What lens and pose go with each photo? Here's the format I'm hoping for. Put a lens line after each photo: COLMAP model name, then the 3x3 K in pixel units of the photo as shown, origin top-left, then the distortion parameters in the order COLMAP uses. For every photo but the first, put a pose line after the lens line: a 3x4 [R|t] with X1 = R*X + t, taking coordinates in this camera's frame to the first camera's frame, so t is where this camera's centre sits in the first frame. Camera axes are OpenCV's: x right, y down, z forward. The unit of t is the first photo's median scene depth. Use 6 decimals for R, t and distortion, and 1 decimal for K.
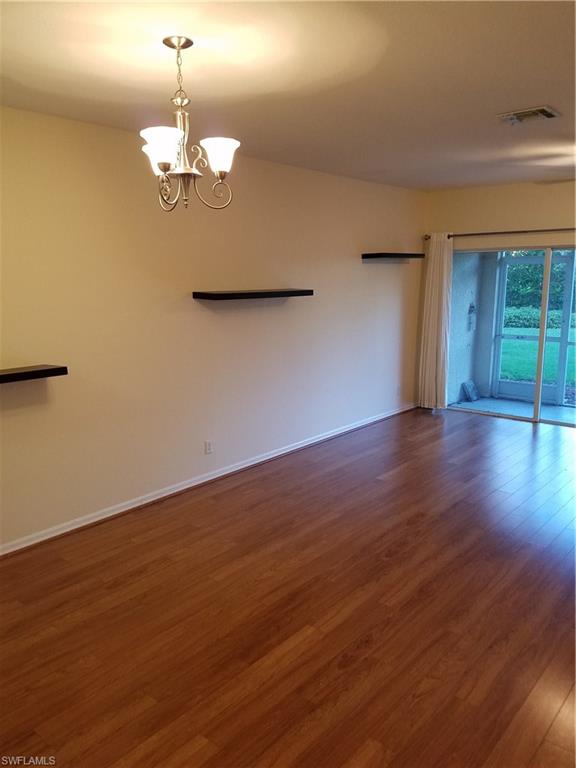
lens RADIAL K [[586.7, 0, 282.6], [0, 586.7, 380.0], [0, 0, 1]] dist [0.097473, -0.001227]
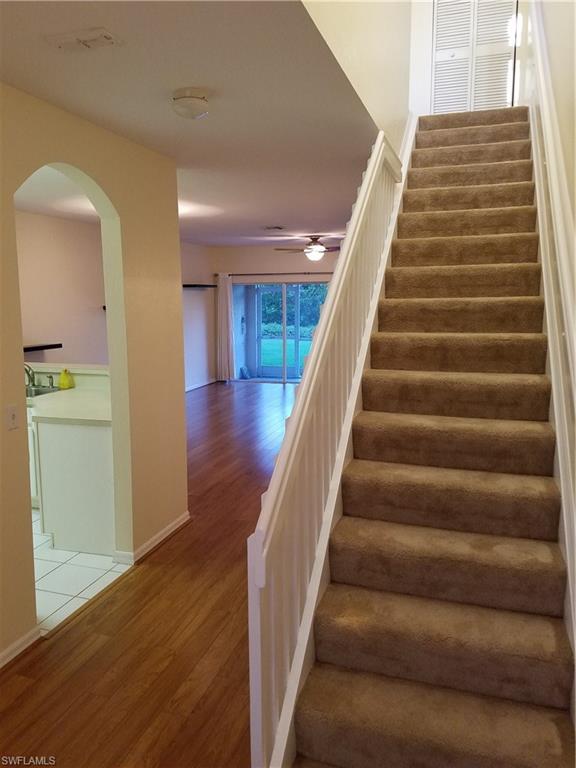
lens RADIAL K [[586.7, 0, 288.5], [0, 586.7, 385.2], [0, 0, 1]] dist [0.097473, -0.001227]
pose [[0.914391, -0.056736, 0.400836, -0.205271], [0.068081, 0.997580, -0.014106, 0.083041], [-0.399065, 0.040188, 0.916041, -0.466899]]
